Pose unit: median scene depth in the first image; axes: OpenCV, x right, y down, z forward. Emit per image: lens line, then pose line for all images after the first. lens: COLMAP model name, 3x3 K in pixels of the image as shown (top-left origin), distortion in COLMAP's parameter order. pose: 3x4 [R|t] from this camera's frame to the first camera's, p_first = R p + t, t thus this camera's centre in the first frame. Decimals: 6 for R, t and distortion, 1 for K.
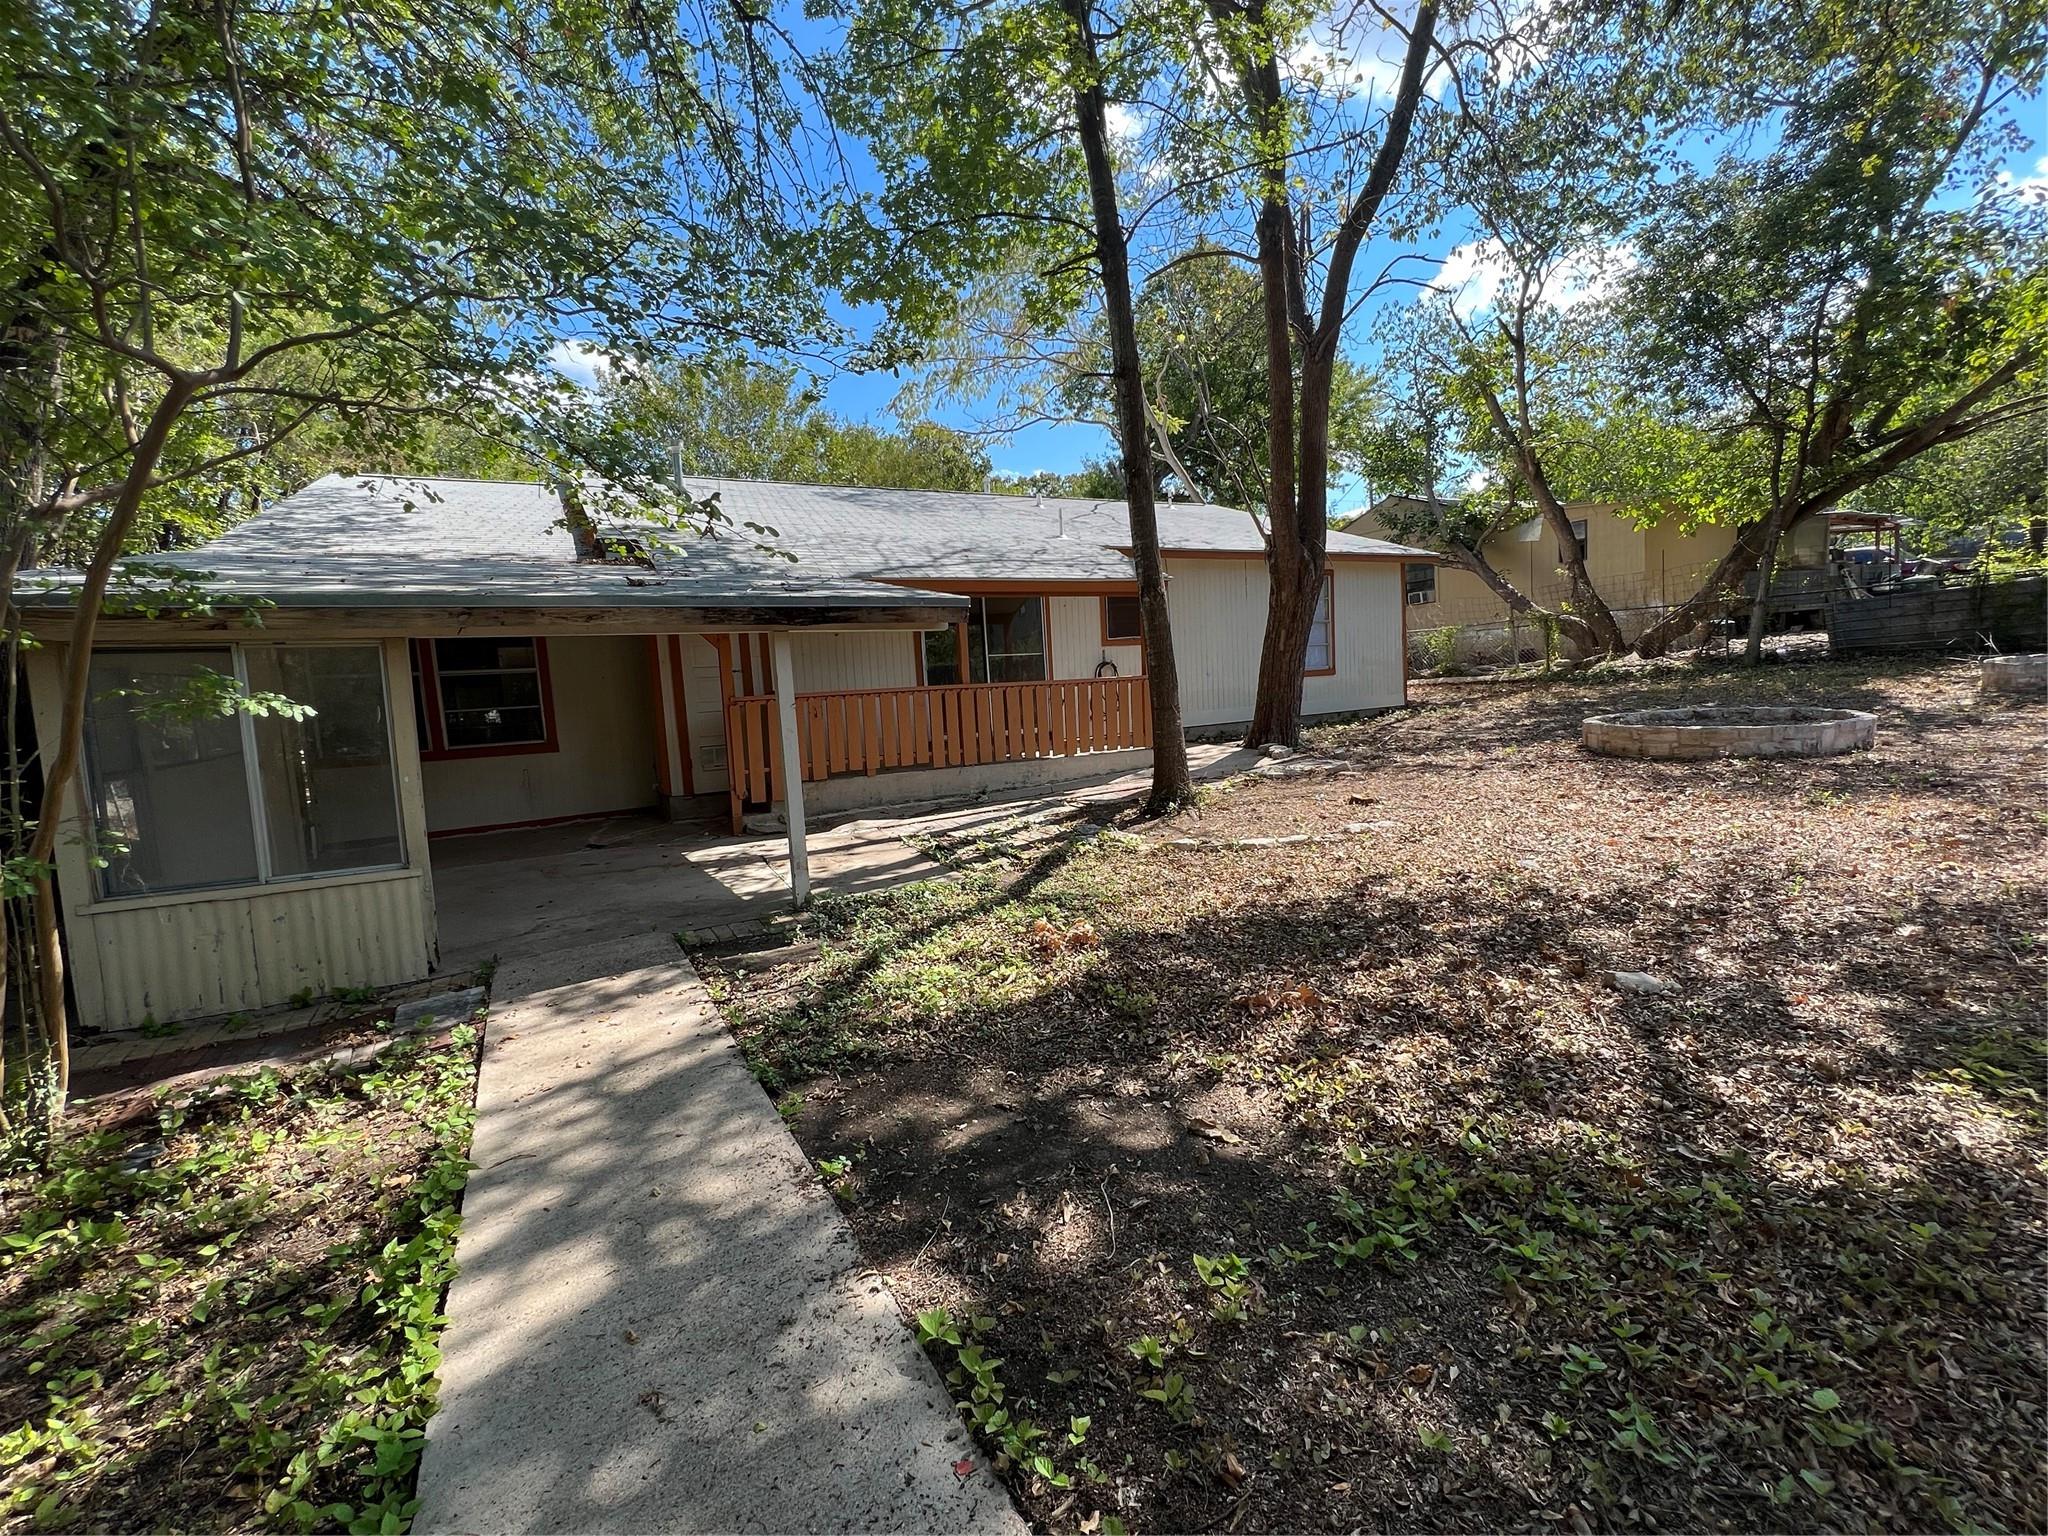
lens RADIAL K [[834.0, 0, 1019.8], [0, 834.0, 767.1], [0, 0, 1]] dist [-0.000253, -0.000009]
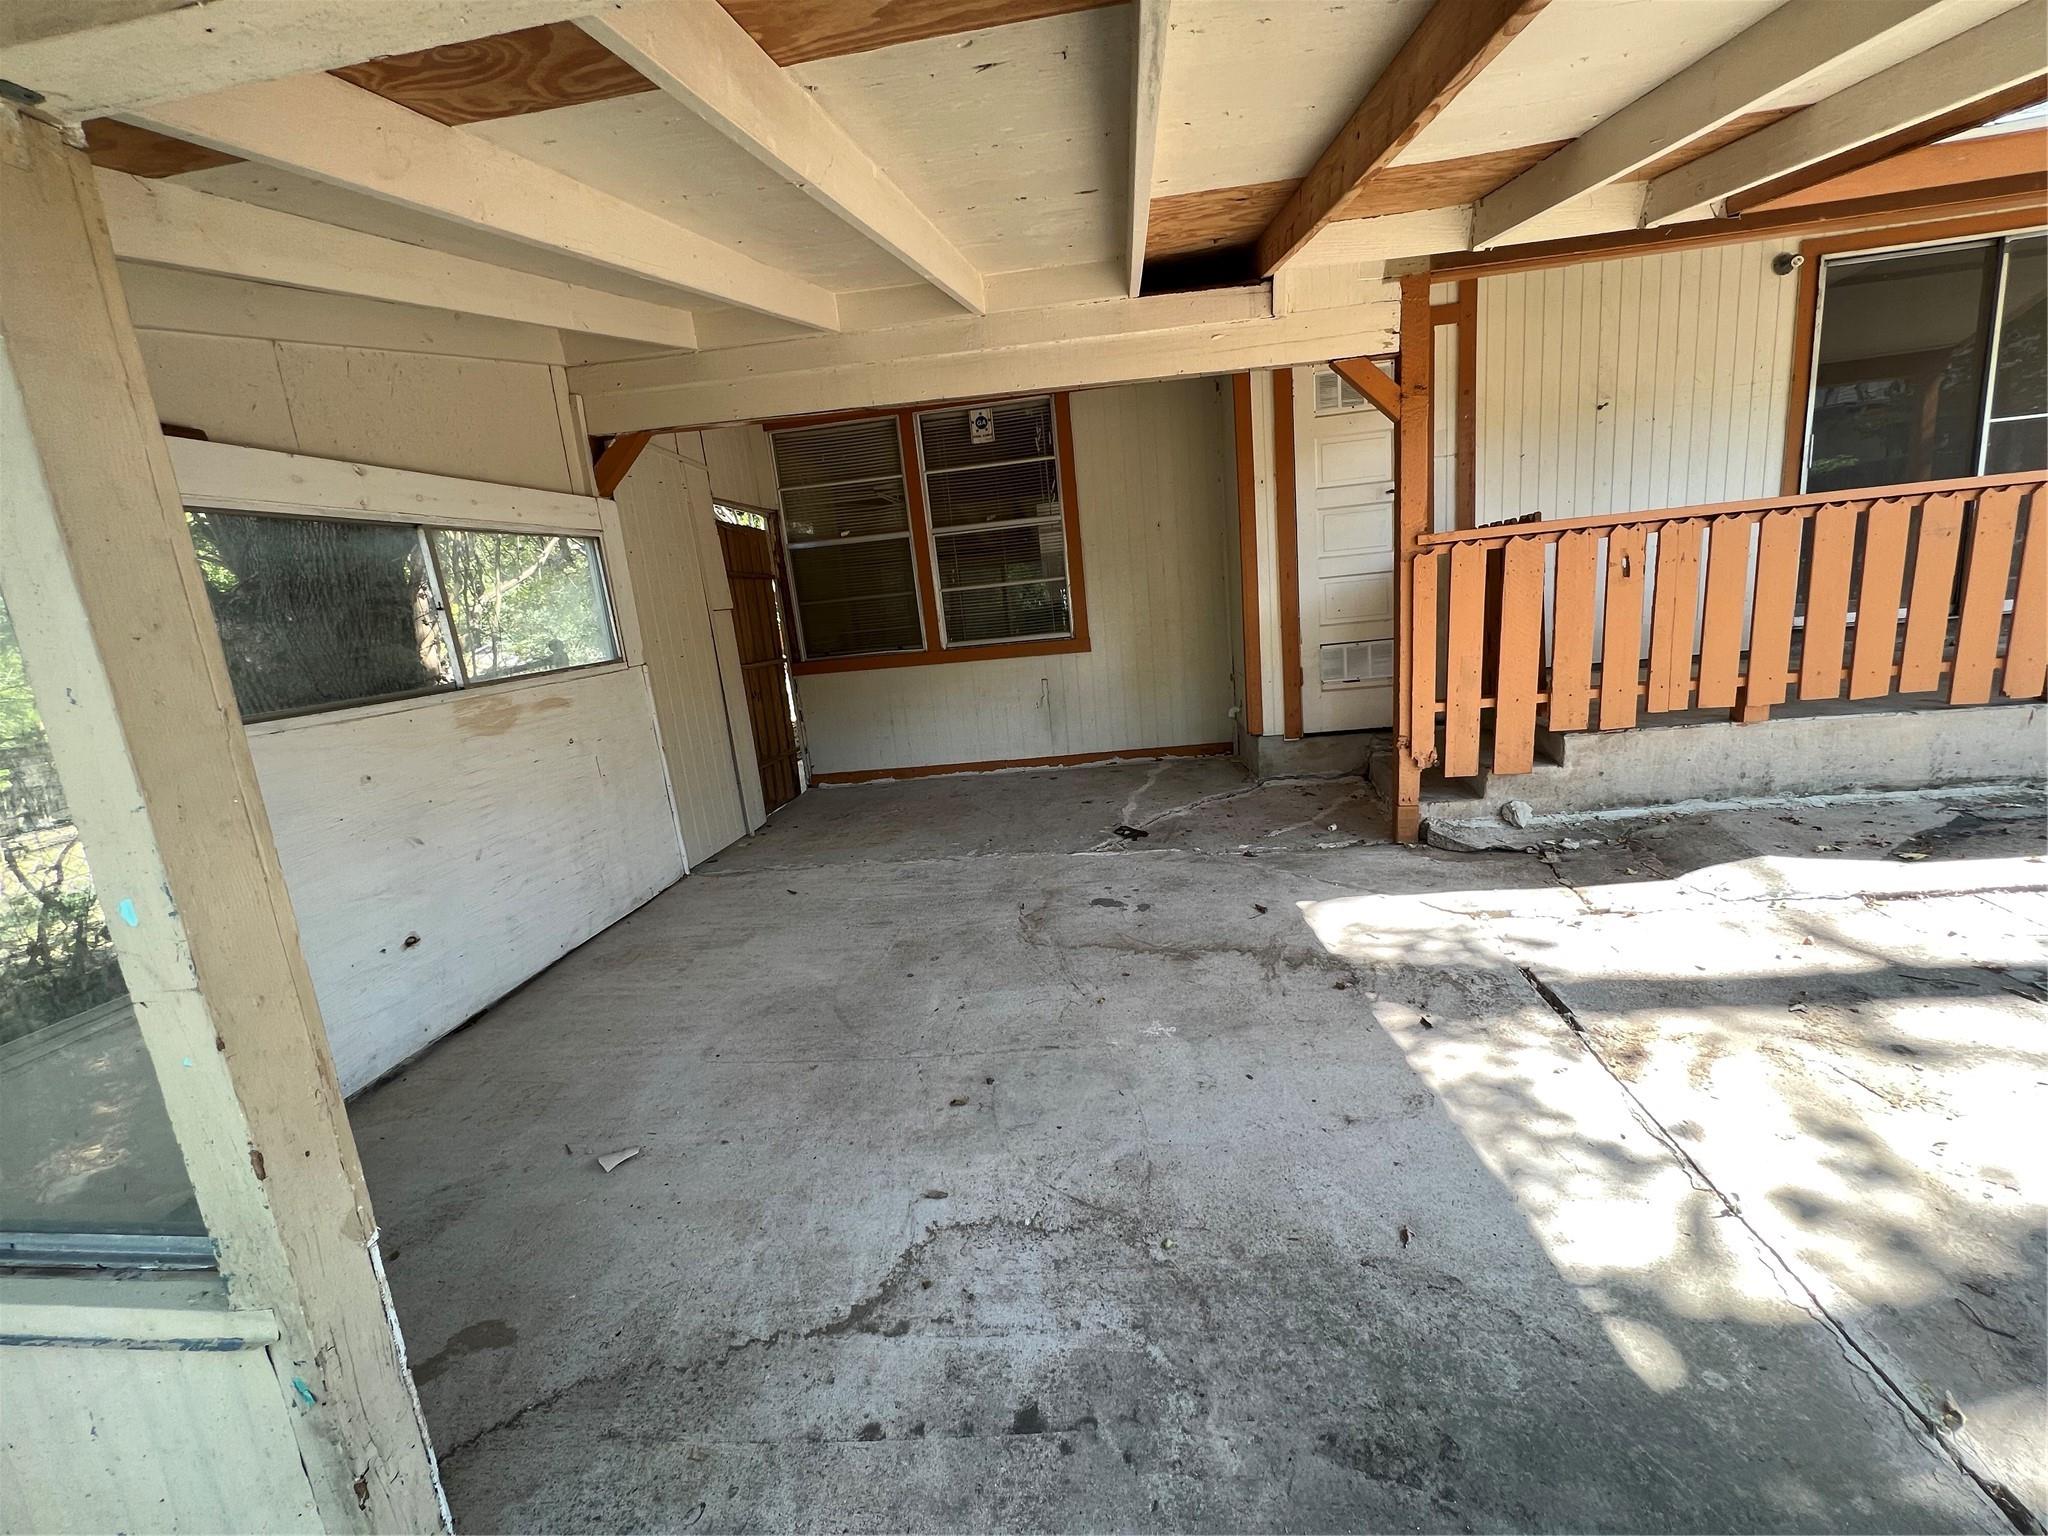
lens RADIAL K [[827.2, 0, 1028.4], [0, 827.2, 770.0], [0, 0, 1]] dist [-0.002458, 0.000856]
pose [[0.806881, 0.094928, -0.583036, -0.230164], [-0.005446, 0.988157, 0.153352, -0.025863], [0.590689, -0.120562, 0.797842, 0.488749]]
